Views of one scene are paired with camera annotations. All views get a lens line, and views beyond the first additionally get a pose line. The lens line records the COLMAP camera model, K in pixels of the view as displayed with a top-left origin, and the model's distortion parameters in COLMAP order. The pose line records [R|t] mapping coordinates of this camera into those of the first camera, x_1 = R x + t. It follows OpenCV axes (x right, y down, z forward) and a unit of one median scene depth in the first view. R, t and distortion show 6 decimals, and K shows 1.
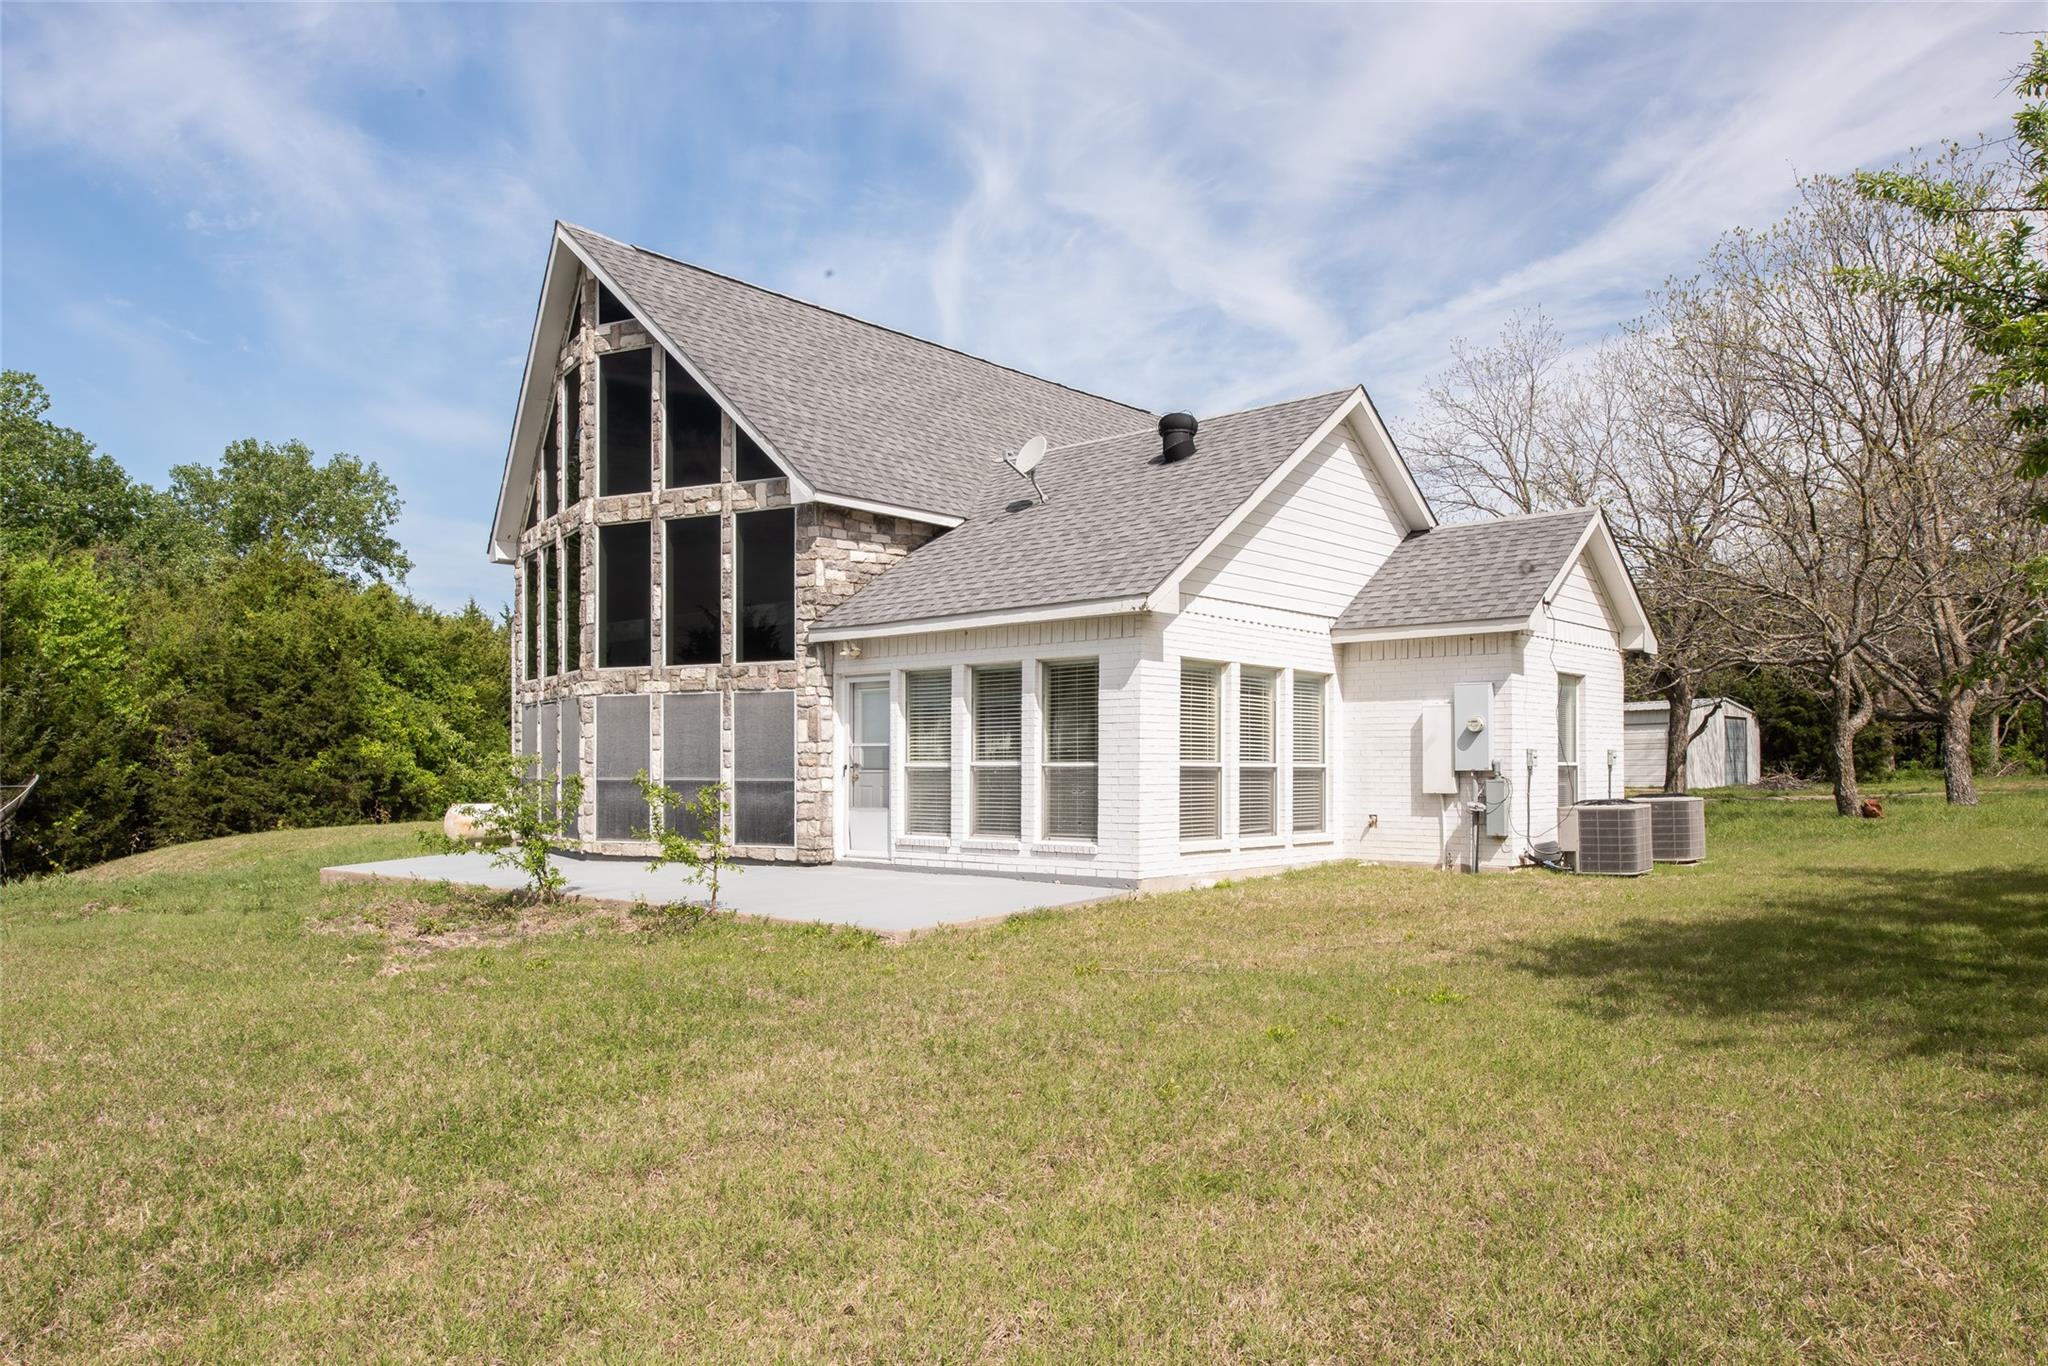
lens RADIAL K [[1369.3, 0, 986.9], [0, 1369.3, 773.7], [0, 0, 1]] dist [-0.012727, -0.004724]
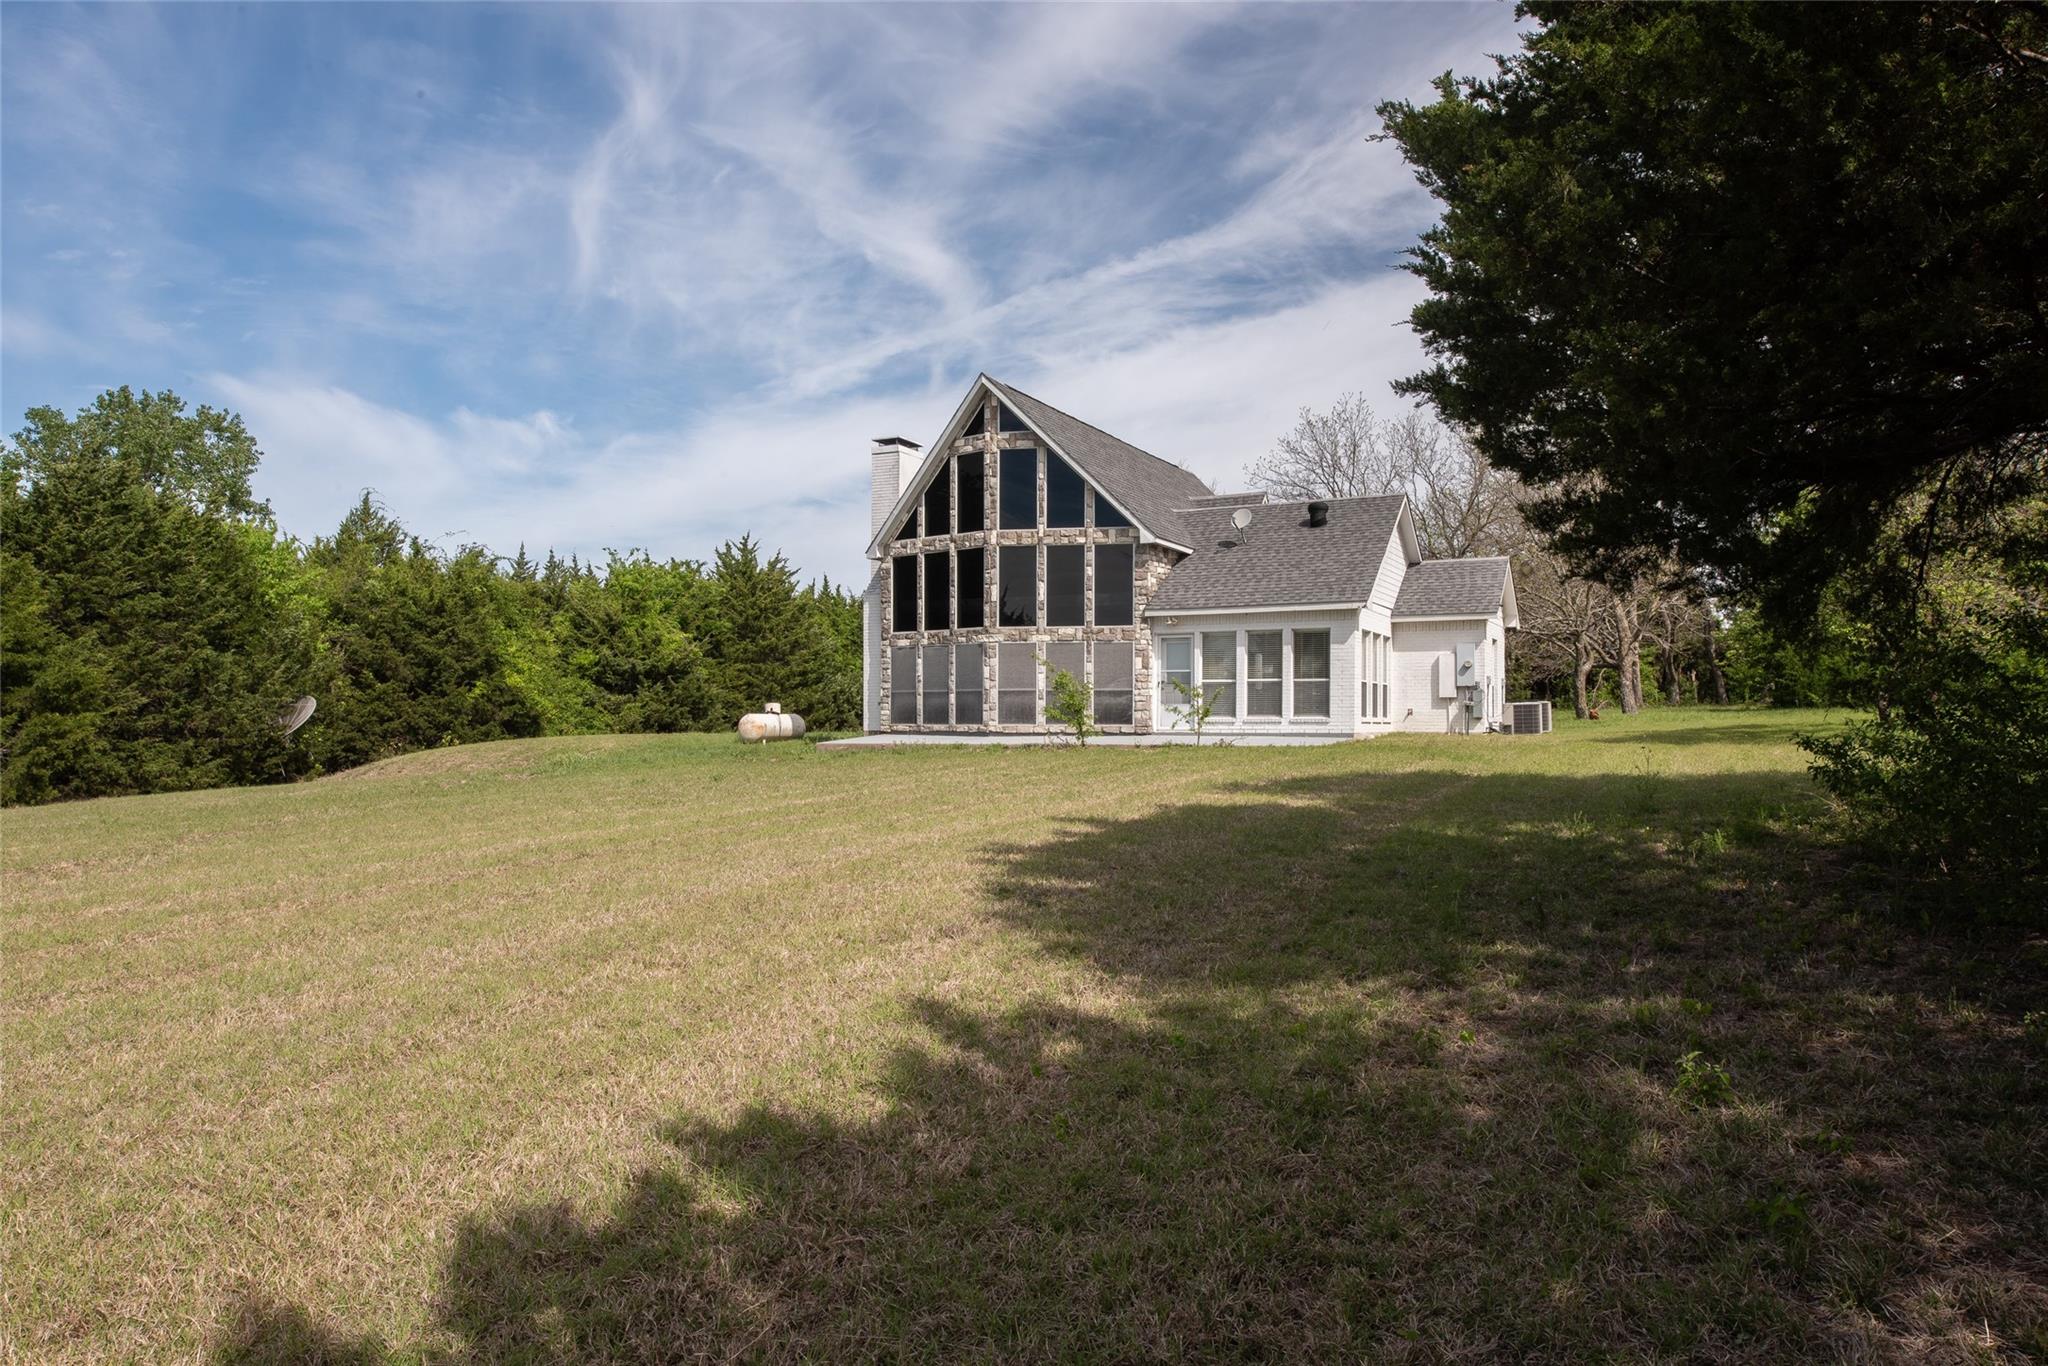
lens RADIAL K [[1419.4, 0, 975.4], [0, 1419.4, 715.1], [0, 0, 1]] dist [-0.010073, -0.001166]
pose [[0.969025, 0.002814, 0.246945, -0.794479], [-0.000816, 0.999966, -0.008193, 0.053582], [-0.246959, 0.007738, 0.968995, -0.792787]]
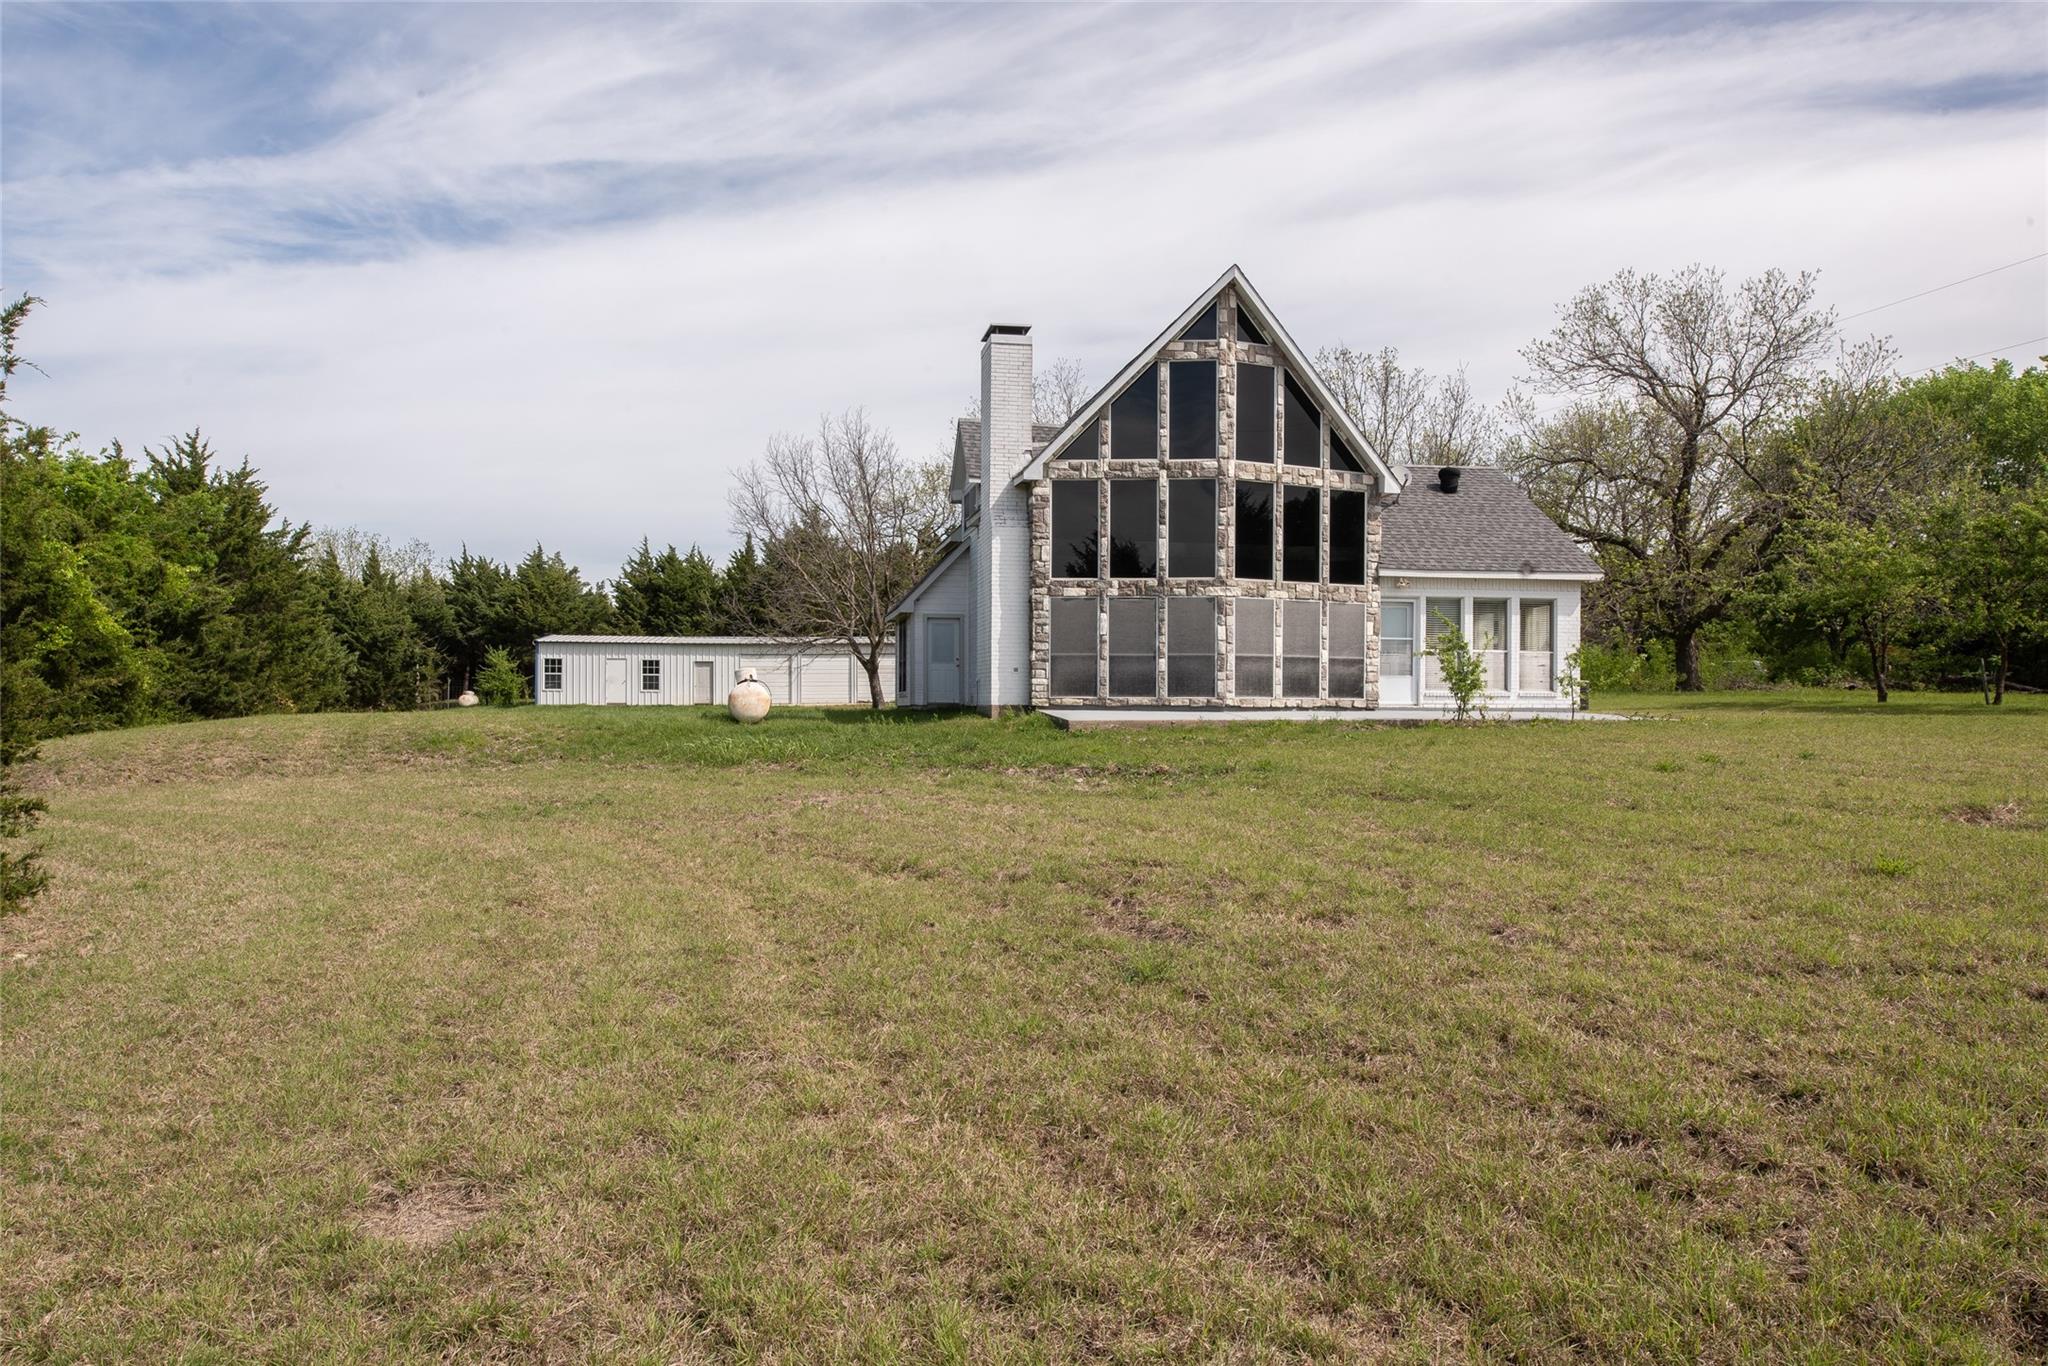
lens RADIAL K [[1419.4, 0, 975.4], [0, 1419.4, 715.1], [0, 0, 1]] dist [-0.010073, -0.001166]
pose [[0.628701, 0.000105, 0.777647, -1.686613], [-0.002871, 0.999993, 0.002186, 0.067744], [-0.777642, -0.003607, 0.628697, 0.280525]]
